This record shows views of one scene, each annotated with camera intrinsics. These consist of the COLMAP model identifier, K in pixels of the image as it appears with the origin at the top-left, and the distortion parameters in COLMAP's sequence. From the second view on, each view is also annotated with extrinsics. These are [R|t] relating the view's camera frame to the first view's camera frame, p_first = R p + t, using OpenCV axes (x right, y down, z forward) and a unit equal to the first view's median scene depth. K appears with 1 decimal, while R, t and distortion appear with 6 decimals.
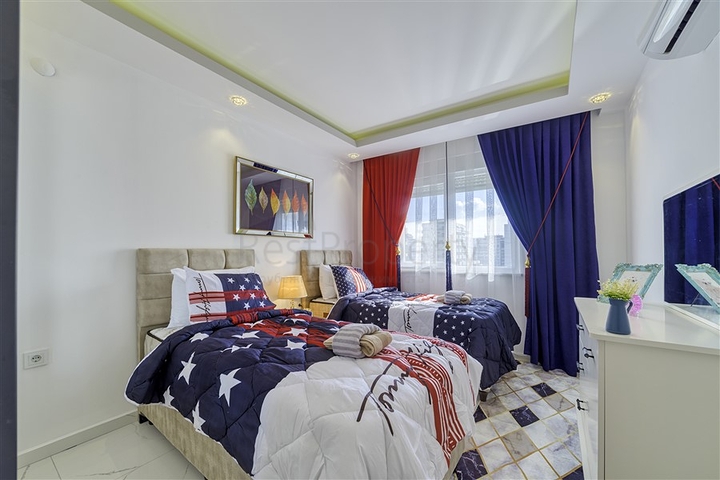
lens RADIAL K [[282.6, 0, 363.7], [0, 282.6, 254.0], [0, 0, 1]] dist [-0.002683, 0.000271]
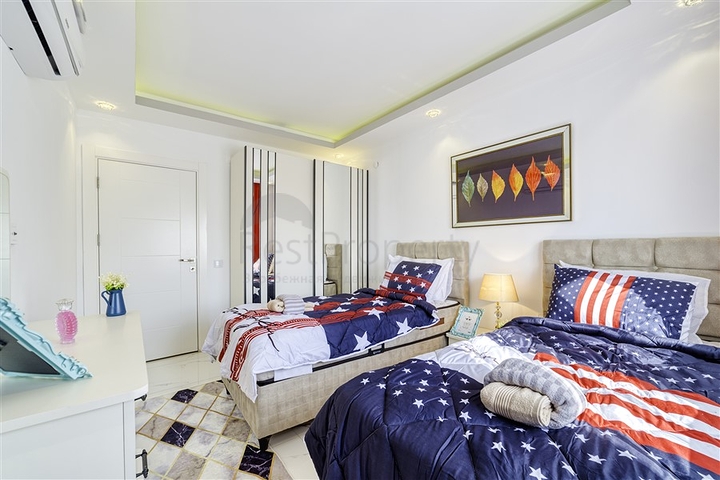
lens RADIAL K [[296.7, 0, 362.3], [0, 296.7, 242.3], [0, 0, 1]] dist [0.002950, 0.000118]
pose [[-0.305245, -0.004273, -0.952264, 1.428794], [0.005435, 0.999966, -0.006230, -0.020969], [0.952258, -0.007077, -0.305211, 1.966643]]
